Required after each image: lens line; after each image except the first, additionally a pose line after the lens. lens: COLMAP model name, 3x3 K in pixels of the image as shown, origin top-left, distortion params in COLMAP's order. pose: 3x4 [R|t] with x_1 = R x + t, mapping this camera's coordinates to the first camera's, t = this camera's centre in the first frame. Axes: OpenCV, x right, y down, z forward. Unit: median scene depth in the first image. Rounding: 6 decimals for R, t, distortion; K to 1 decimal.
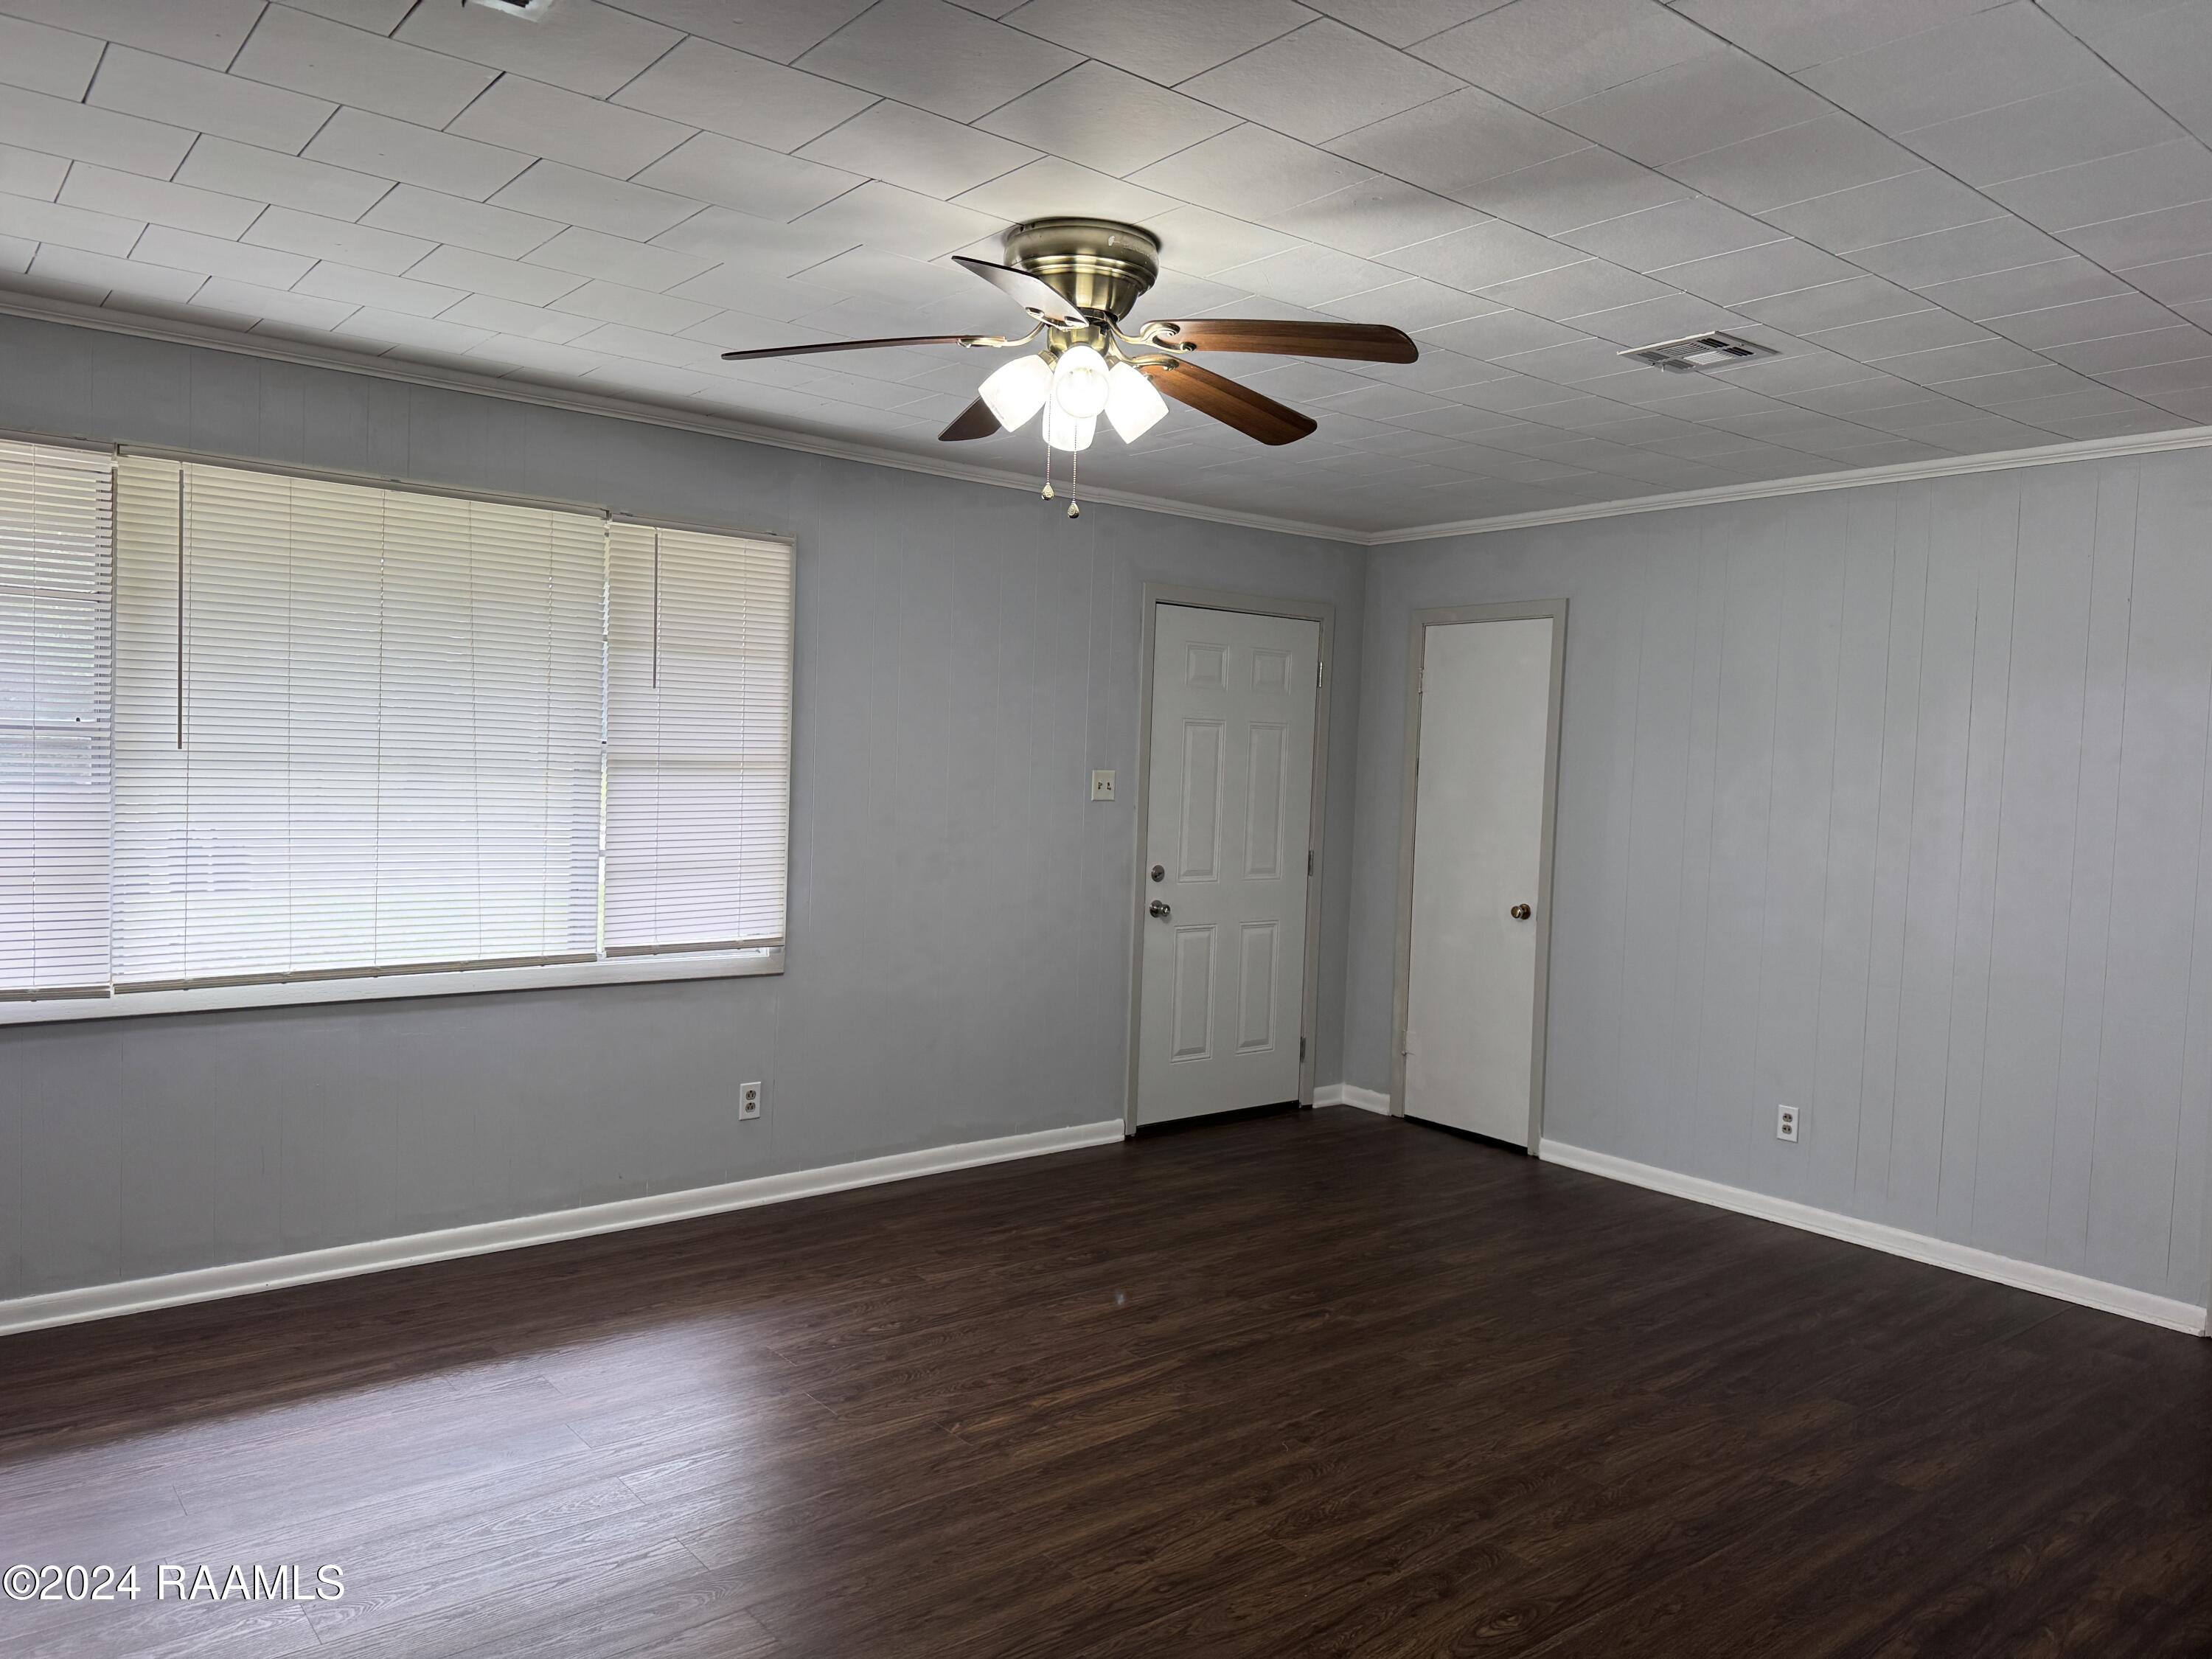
lens RADIAL K [[1539.5, 0, 1102.5], [0, 1539.5, 823.2], [0, 0, 1]] dist [0.115380, -0.183380]
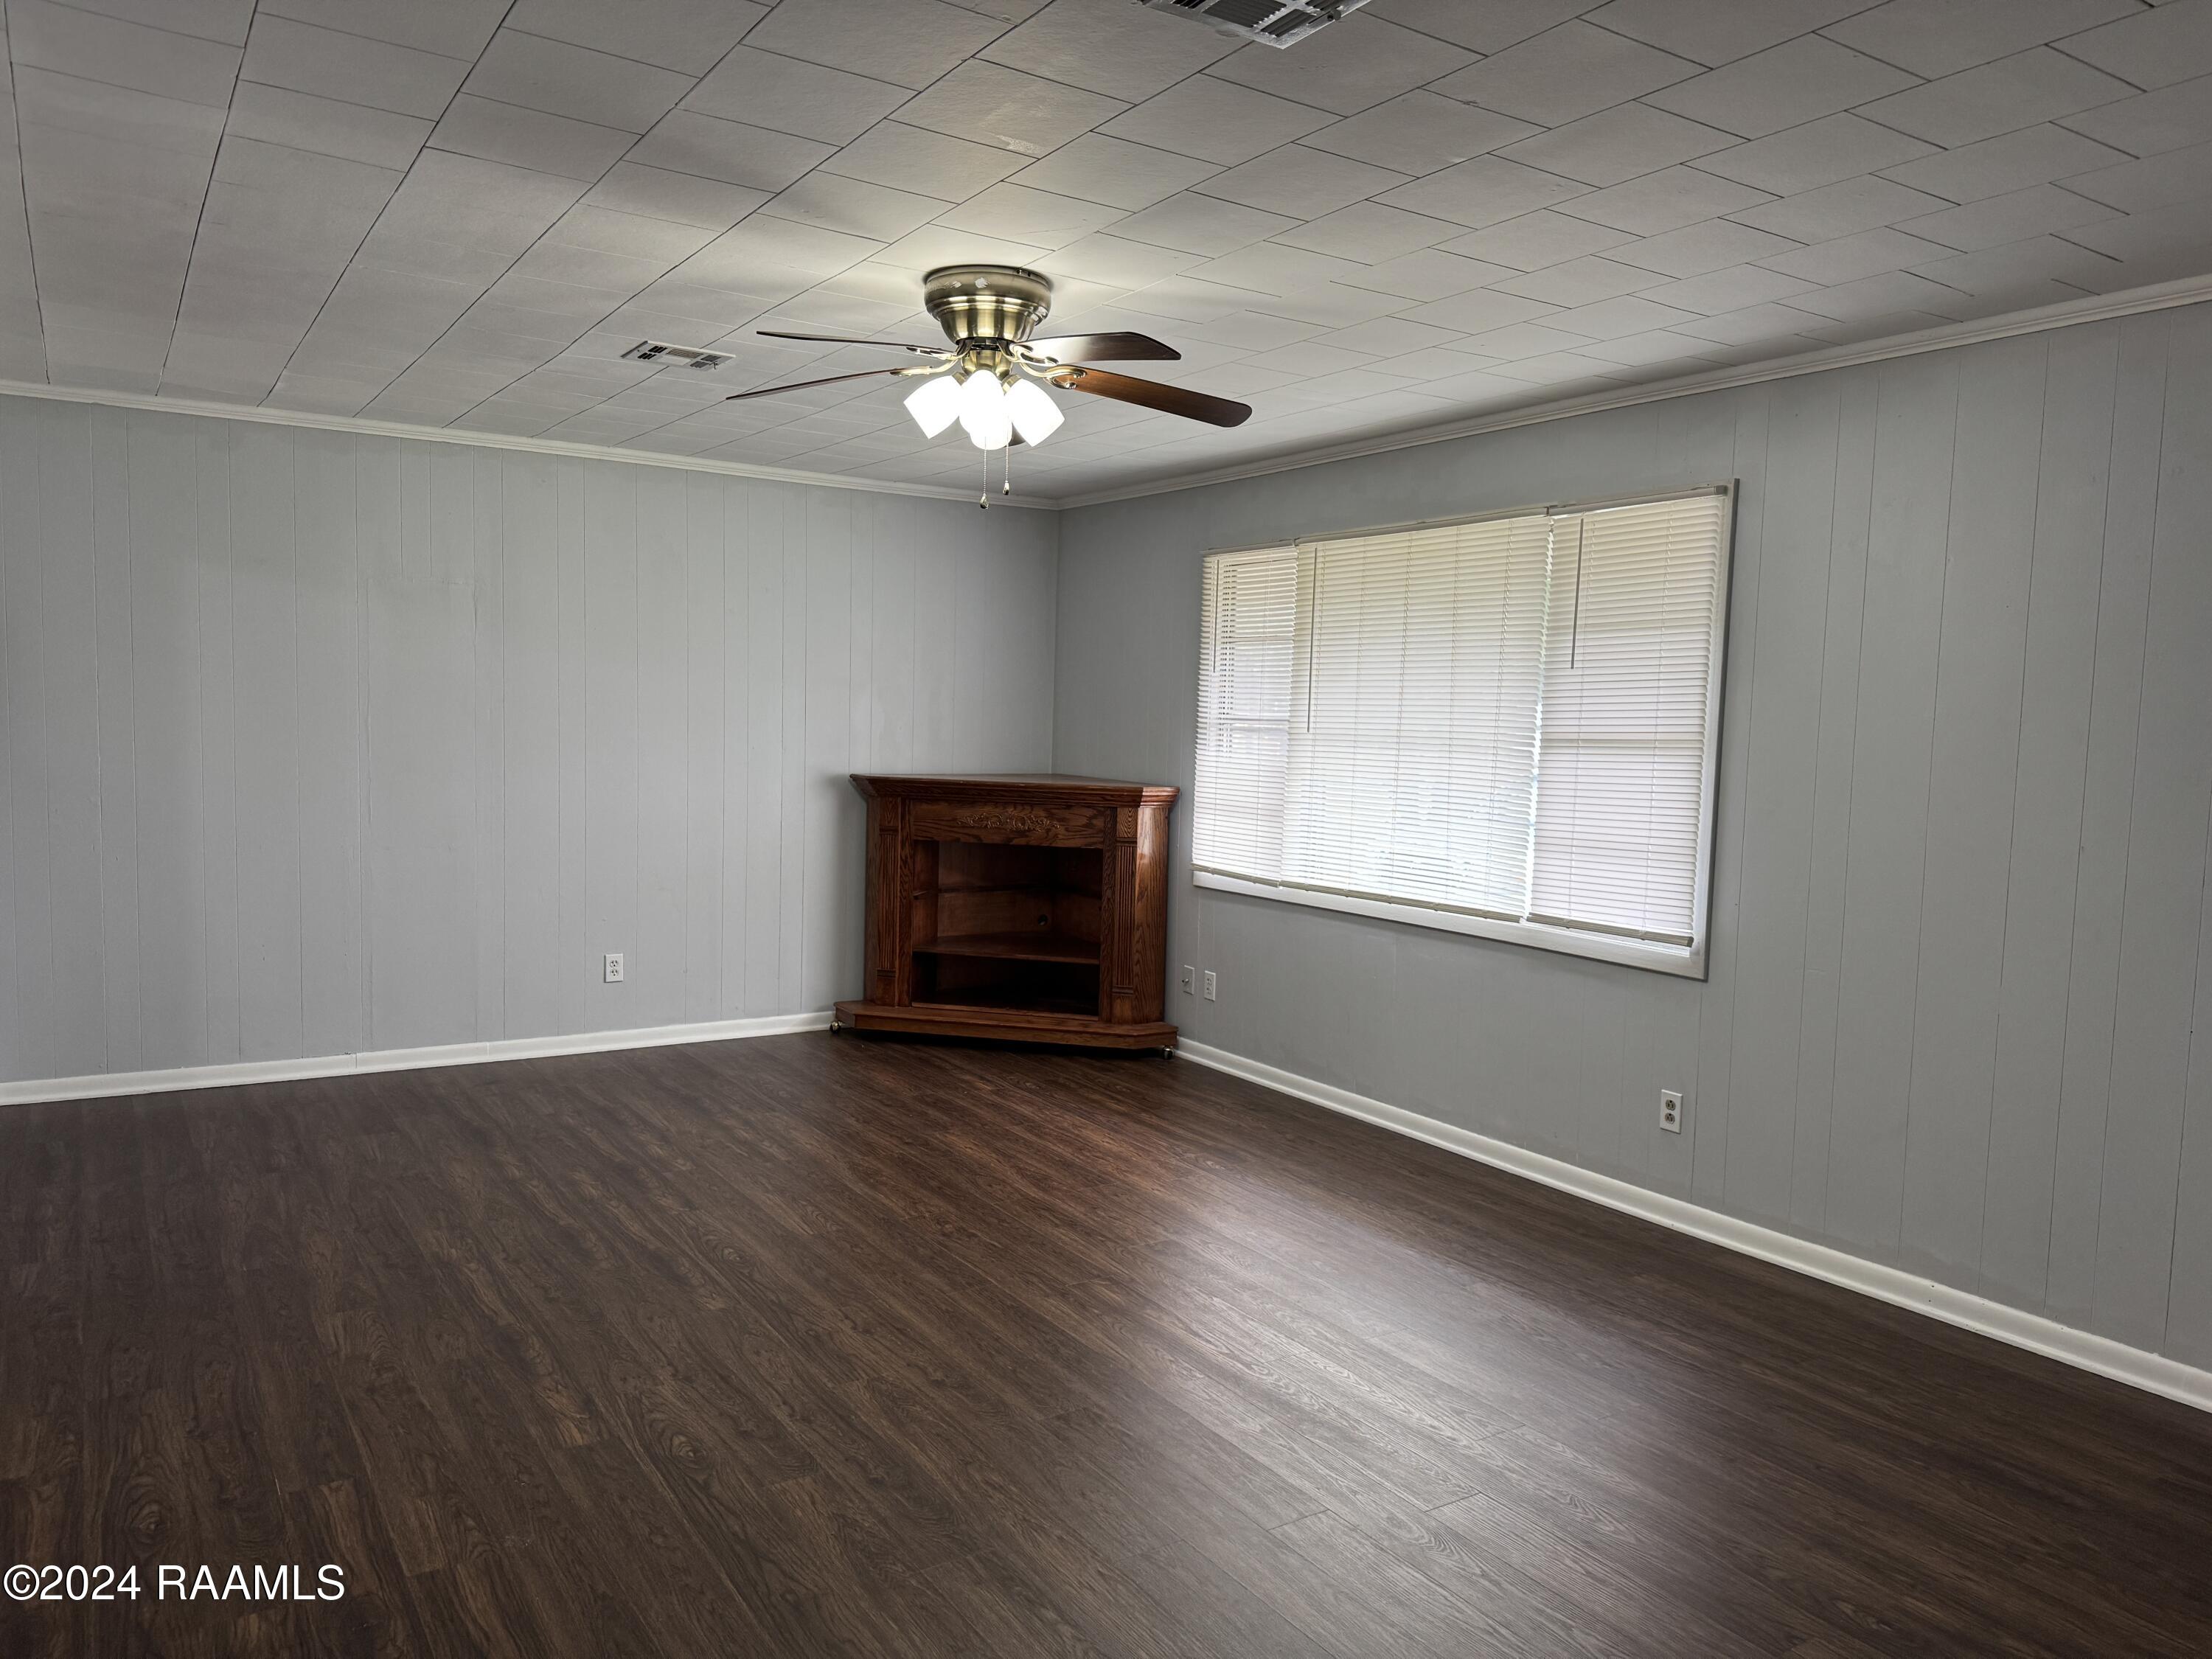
lens RADIAL K [[1539.5, 0, 1102.5], [0, 1539.5, 823.2], [0, 0, 1]] dist [0.115380, -0.183380]
pose [[-0.103659, 0.031776, -0.994105, 0.774234], [-0.078096, 0.996144, 0.039985, -0.001778], [0.991542, 0.081781, -0.100778, 0.802924]]
